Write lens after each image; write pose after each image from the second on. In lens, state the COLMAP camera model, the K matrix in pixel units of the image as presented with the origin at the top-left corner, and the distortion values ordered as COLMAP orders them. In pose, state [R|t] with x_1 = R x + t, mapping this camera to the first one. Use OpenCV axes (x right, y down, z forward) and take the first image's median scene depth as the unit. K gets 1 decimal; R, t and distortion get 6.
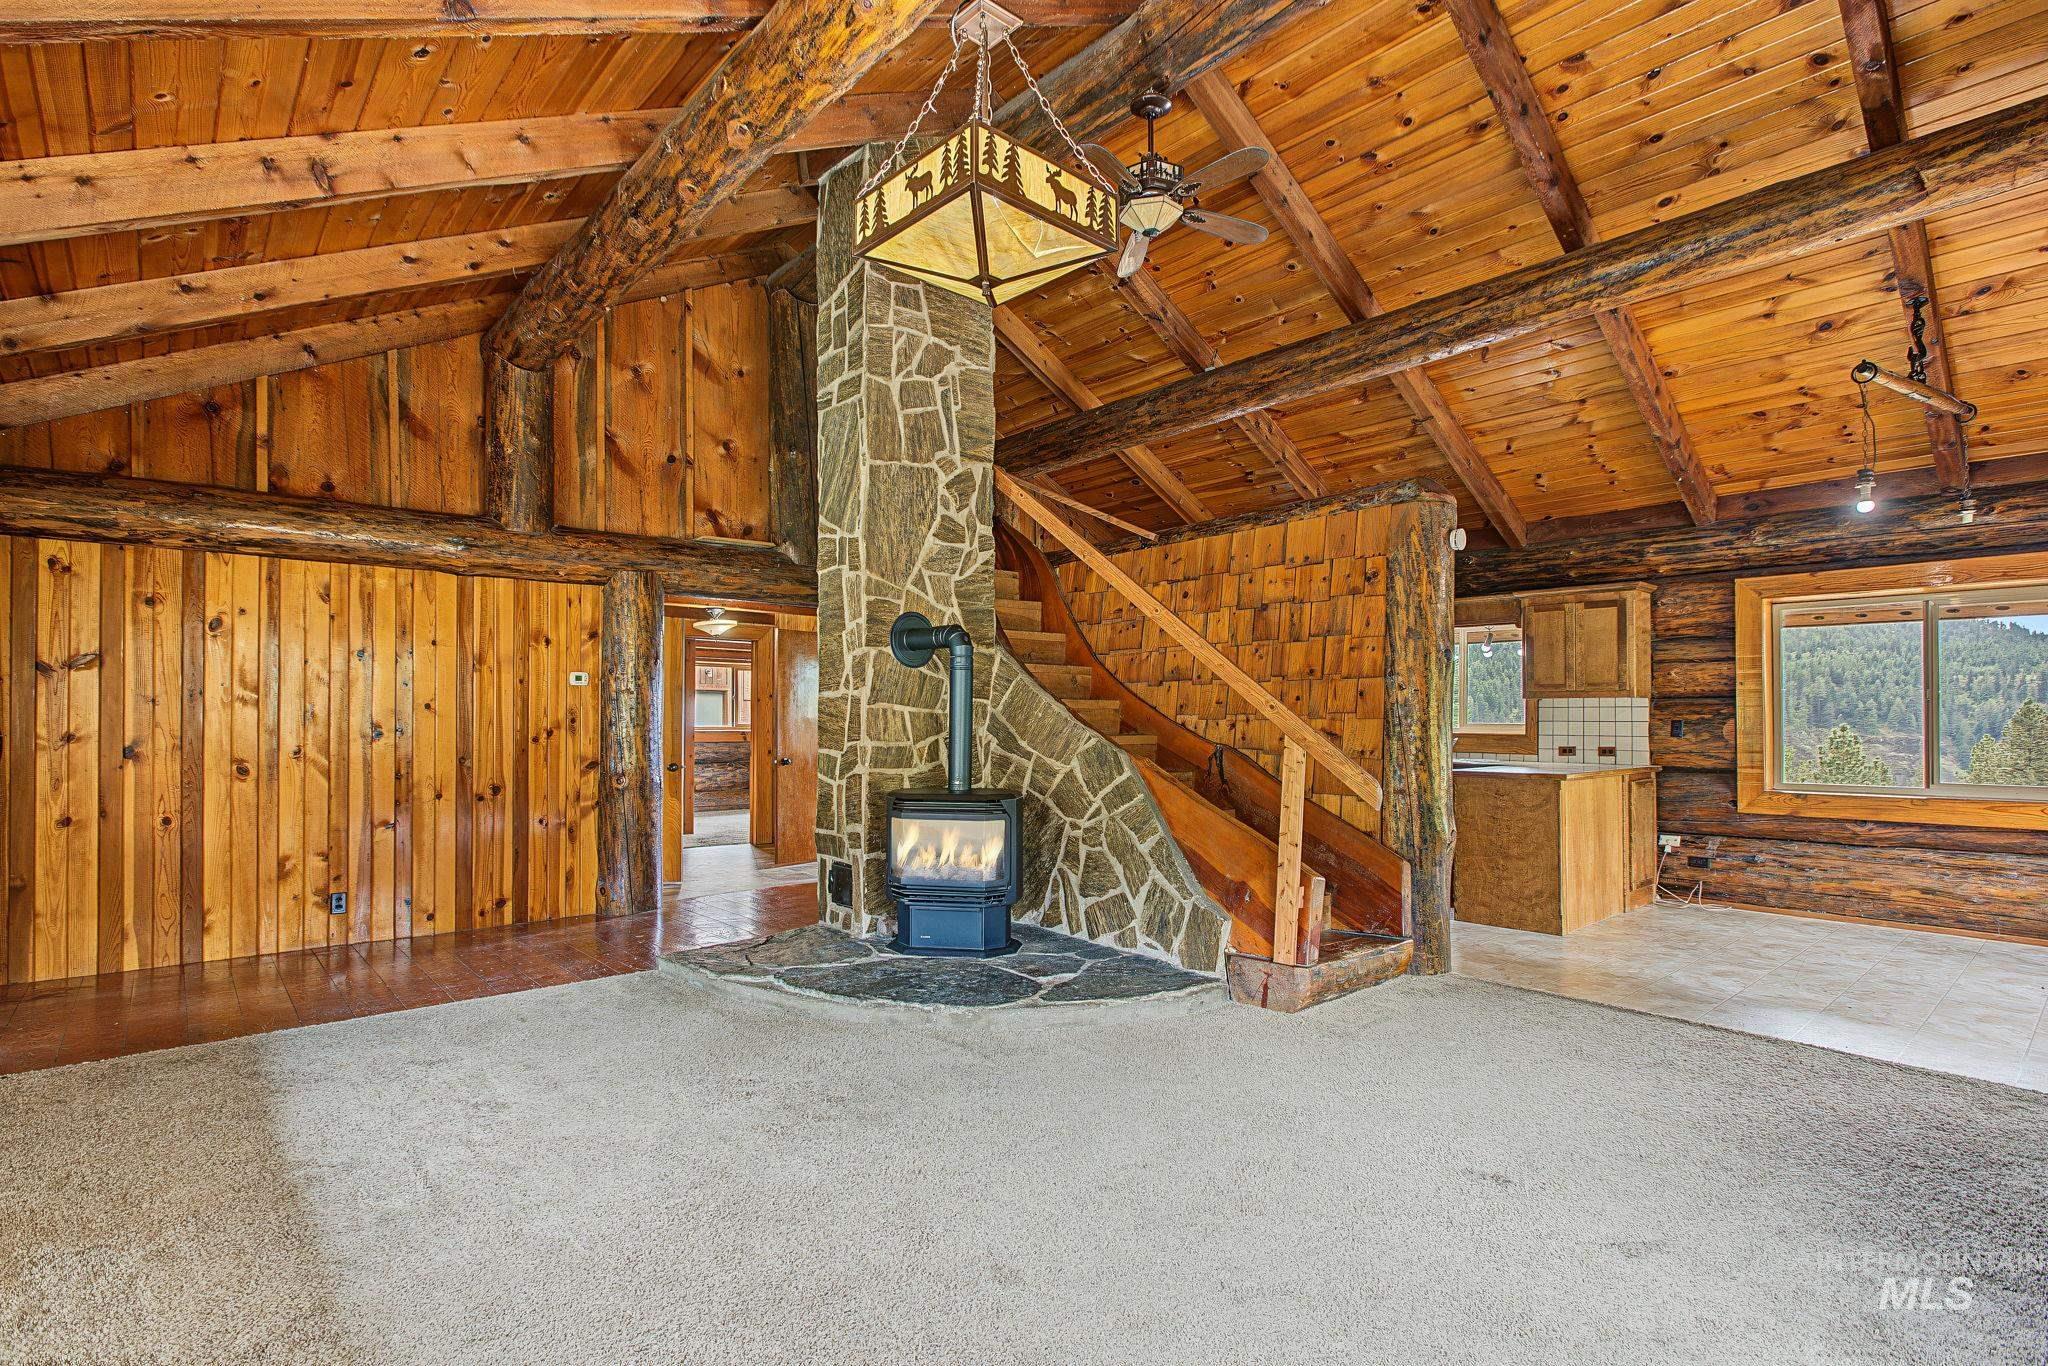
lens RADIAL K [[978.3, 0, 1028.3], [0, 978.3, 698.4], [0, 0, 1]] dist [-0.002826, -0.000670]
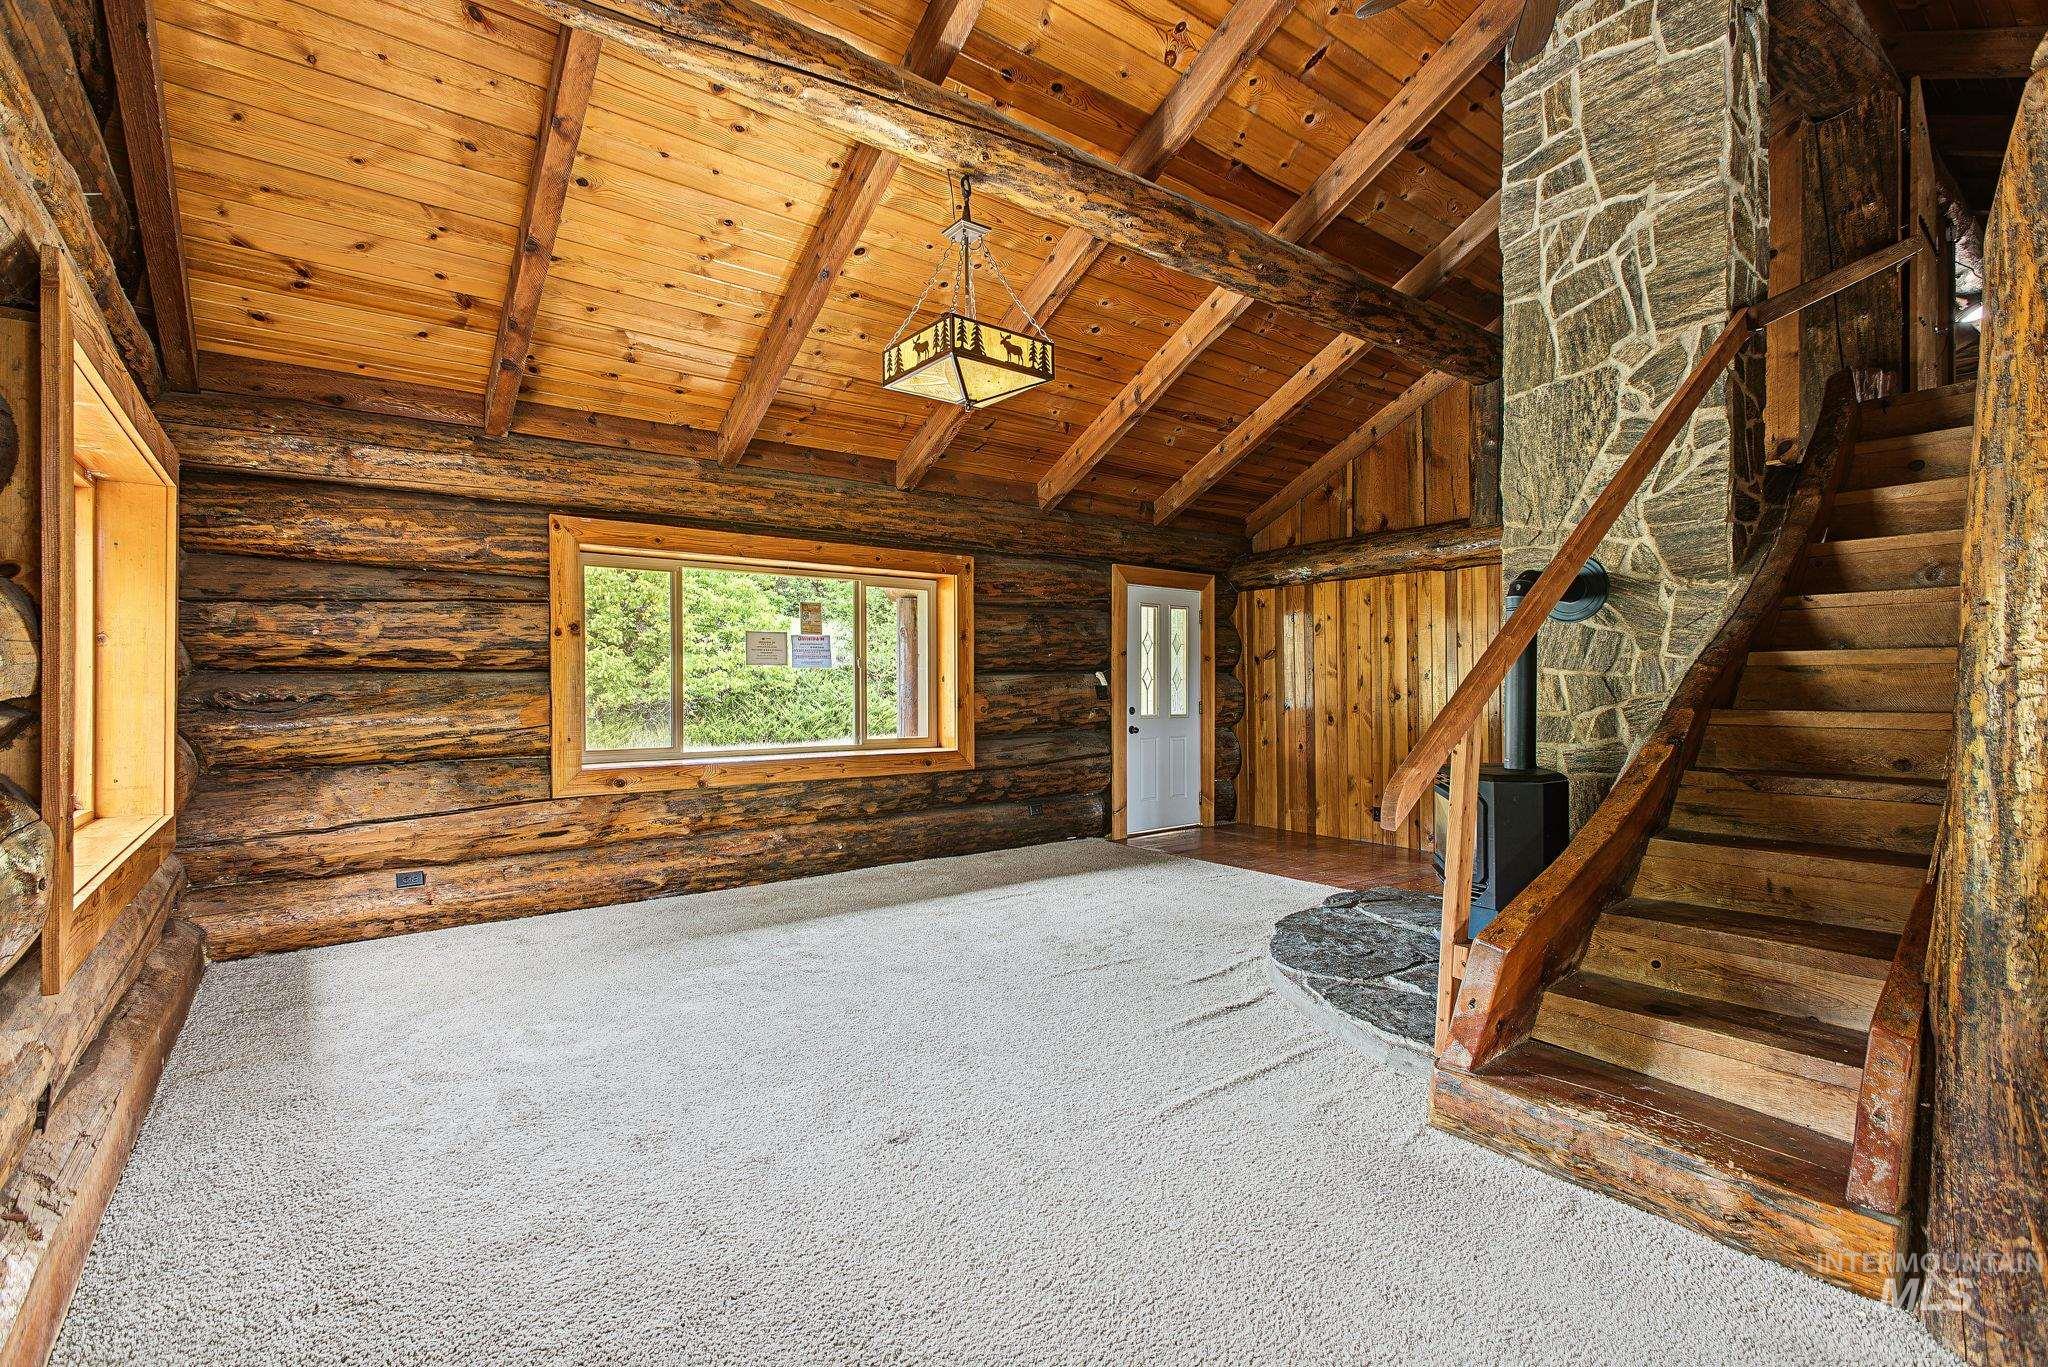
lens RADIAL K [[934.8, 0, 1024.0], [0, 934.8, 683.5], [0, 0, 1]] dist [-0.000696, -0.000260]
pose [[-0.077563, -0.004335, -0.996978, 0.710932], [0.025324, 0.999659, -0.006317, 0.013723], [0.996666, -0.025737, -0.077427, 0.599375]]
